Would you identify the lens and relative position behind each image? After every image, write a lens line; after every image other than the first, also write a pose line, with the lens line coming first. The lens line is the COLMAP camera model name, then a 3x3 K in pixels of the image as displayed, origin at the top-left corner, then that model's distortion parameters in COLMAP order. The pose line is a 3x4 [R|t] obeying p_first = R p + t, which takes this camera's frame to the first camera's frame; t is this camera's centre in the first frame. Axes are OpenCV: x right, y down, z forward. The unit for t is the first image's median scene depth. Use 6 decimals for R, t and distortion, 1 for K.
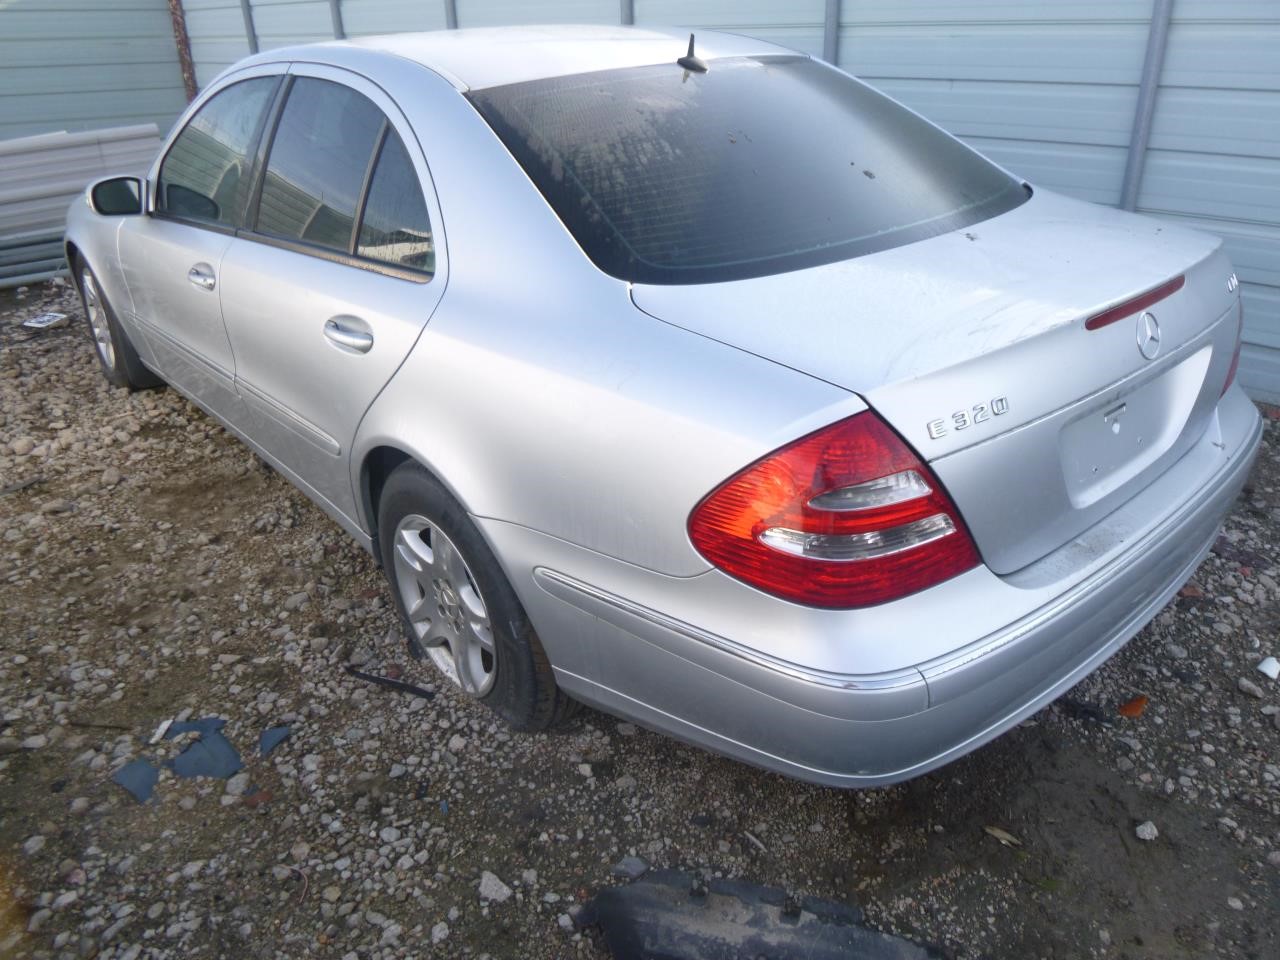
lens RADIAL K [[959.5, 0, 639.8], [0, 959.5, 485.7], [0, 0, 1]] dist [-0.020326, -0.011829]
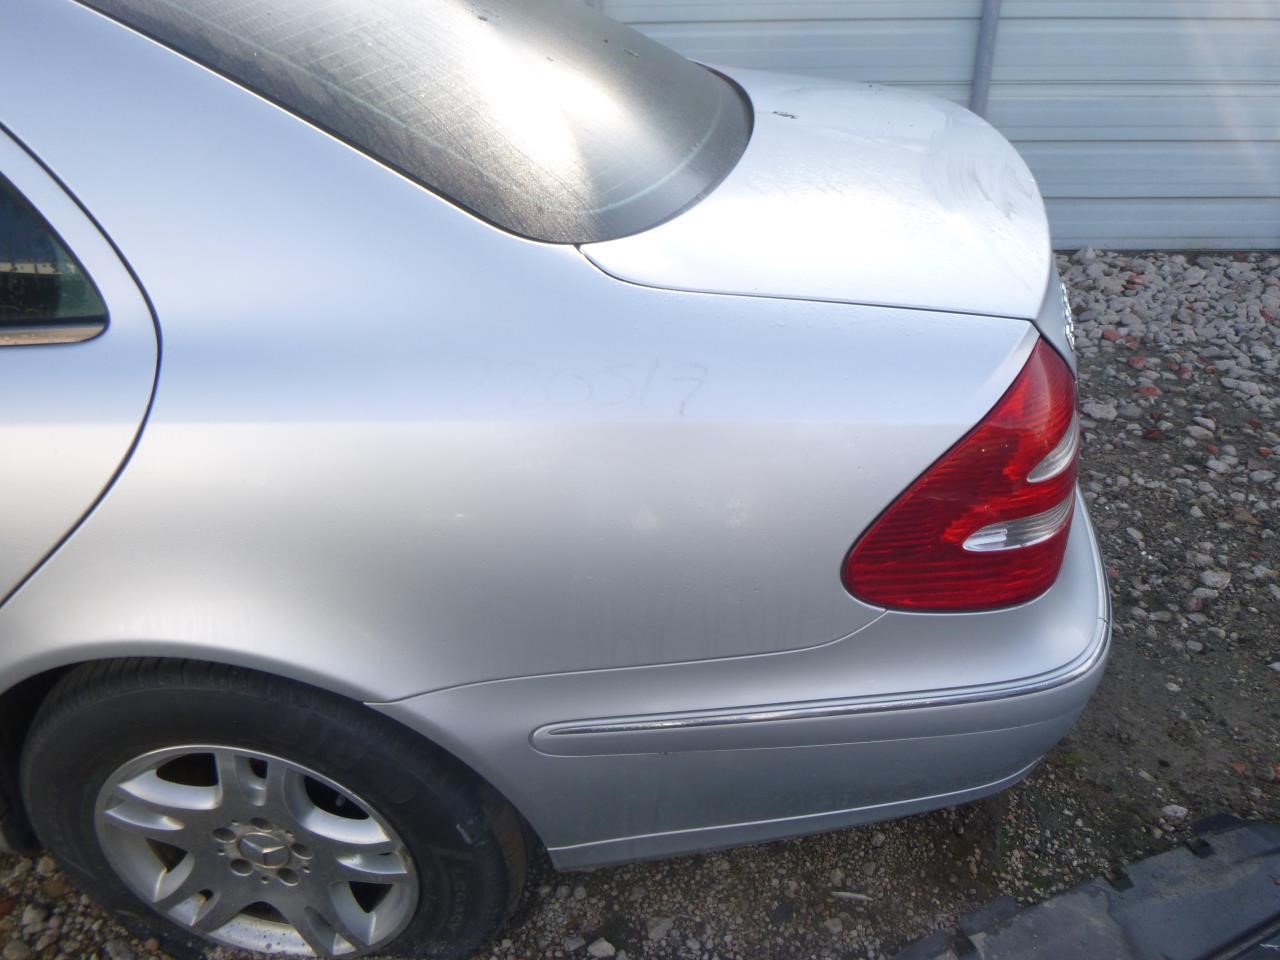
lens RADIAL K [[959.5, 0, 647.1], [0, 959.5, 484.7], [0, 0, 1]] dist [-0.020326, -0.011829]
pose [[0.722123, -0.344992, 0.599598, -0.332040], [0.300817, 0.937130, 0.176910, -0.135520], [-0.622934, 0.052618, 0.780503, 0.411003]]
